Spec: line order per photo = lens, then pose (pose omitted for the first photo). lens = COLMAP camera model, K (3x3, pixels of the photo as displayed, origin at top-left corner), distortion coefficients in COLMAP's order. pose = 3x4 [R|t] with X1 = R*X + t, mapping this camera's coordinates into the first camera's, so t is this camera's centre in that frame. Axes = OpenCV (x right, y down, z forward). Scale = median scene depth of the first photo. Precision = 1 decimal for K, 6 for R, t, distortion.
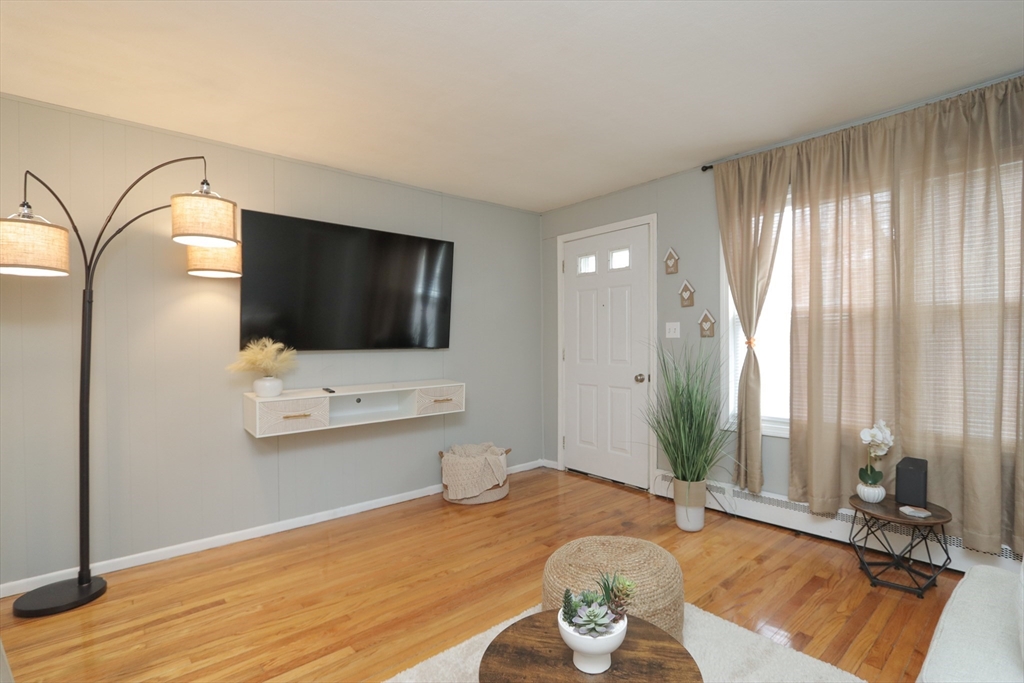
lens RADIAL K [[482.3, 0, 544.6], [0, 482.3, 341.3], [0, 0, 1]] dist [-0.013096, 0.001391]
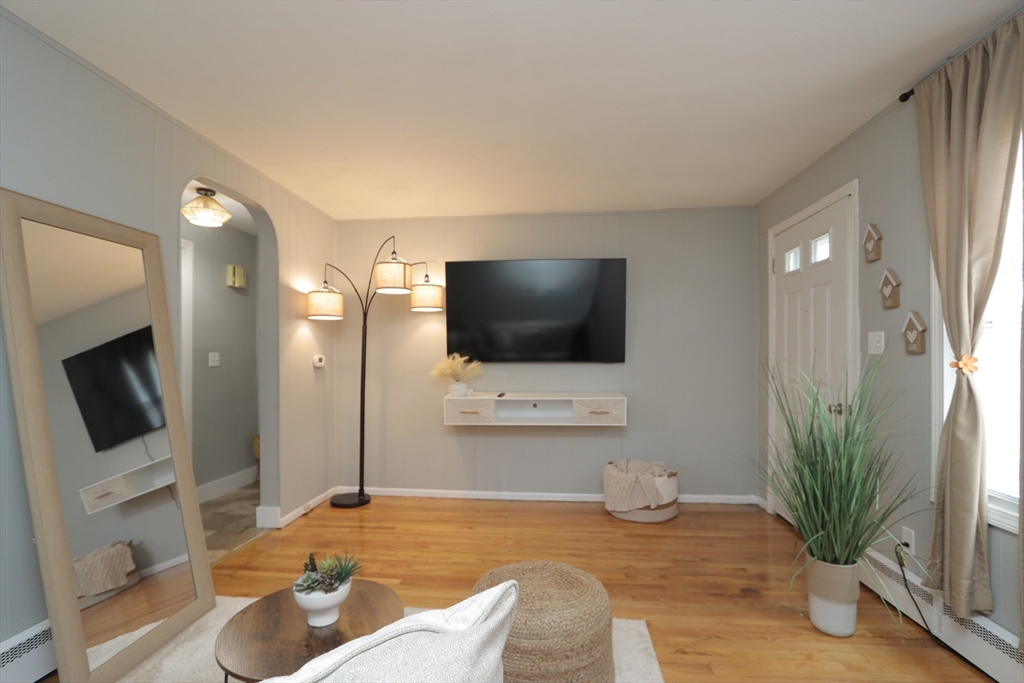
lens RADIAL K [[482.3, 0, 510.4], [0, 482.3, 346.8], [0, 0, 1]] dist [-0.013096, 0.001391]
pose [[0.664547, -0.003404, -0.747238, 0.508467], [-0.002560, 0.999973, -0.006832, -0.014226], [0.747242, 0.006454, 0.664521, 0.185824]]
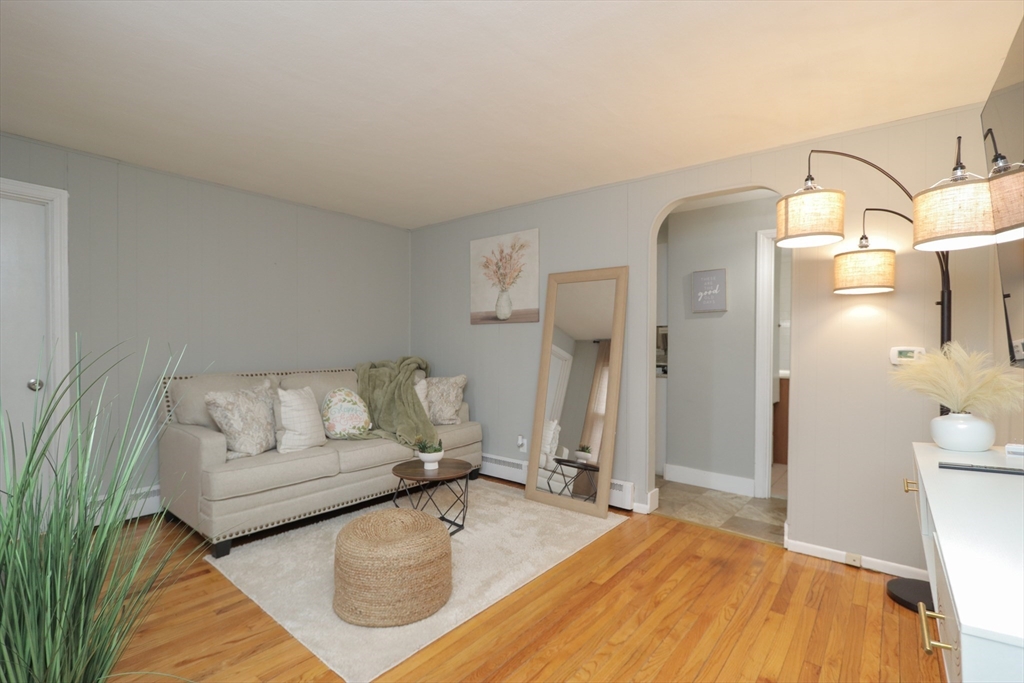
lens RADIAL K [[482.3, 0, 506.9], [0, 482.3, 347.2], [0, 0, 1]] dist [-0.013096, 0.001391]
pose [[-0.990970, 0.005177, -0.133982, 0.003950], [0.005257, 0.999986, -0.000248, -0.001264], [0.133979, -0.000950, -0.990984, 1.360203]]
